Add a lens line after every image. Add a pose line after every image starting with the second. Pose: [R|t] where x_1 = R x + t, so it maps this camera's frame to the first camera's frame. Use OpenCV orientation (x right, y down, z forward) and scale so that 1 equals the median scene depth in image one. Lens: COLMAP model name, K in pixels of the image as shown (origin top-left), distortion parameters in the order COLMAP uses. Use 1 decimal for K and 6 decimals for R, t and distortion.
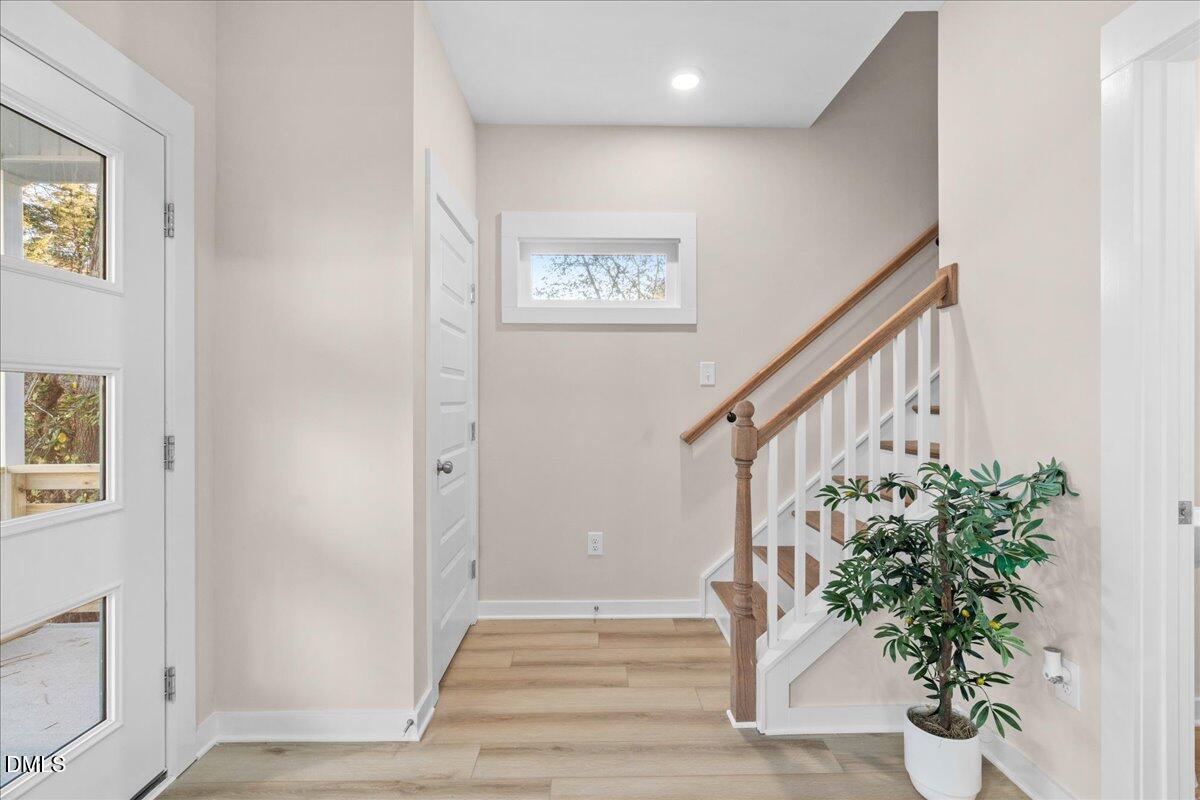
lens RADIAL K [[590.6, 0, 600.1], [0, 590.6, 398.3], [0, 0, 1]] dist [-0.003545, 0.001098]
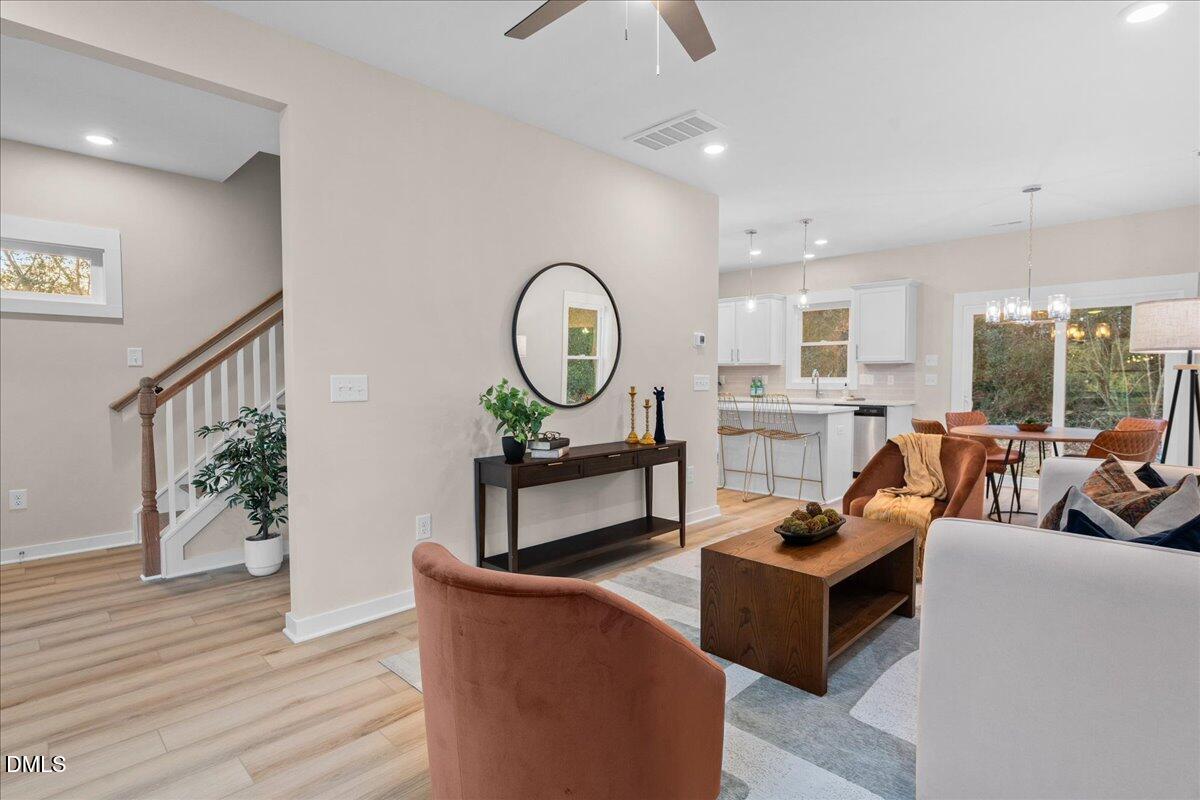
lens RADIAL K [[590.6, 0, 605.3], [0, 590.6, 400.3], [0, 0, 1]] dist [-0.003545, 0.001098]
pose [[0.711326, -0.027357, 0.702330, 0.007168], [0.000699, 0.999269, 0.038215, 0.006472], [-0.702862, -0.026693, 0.710825, -0.992648]]
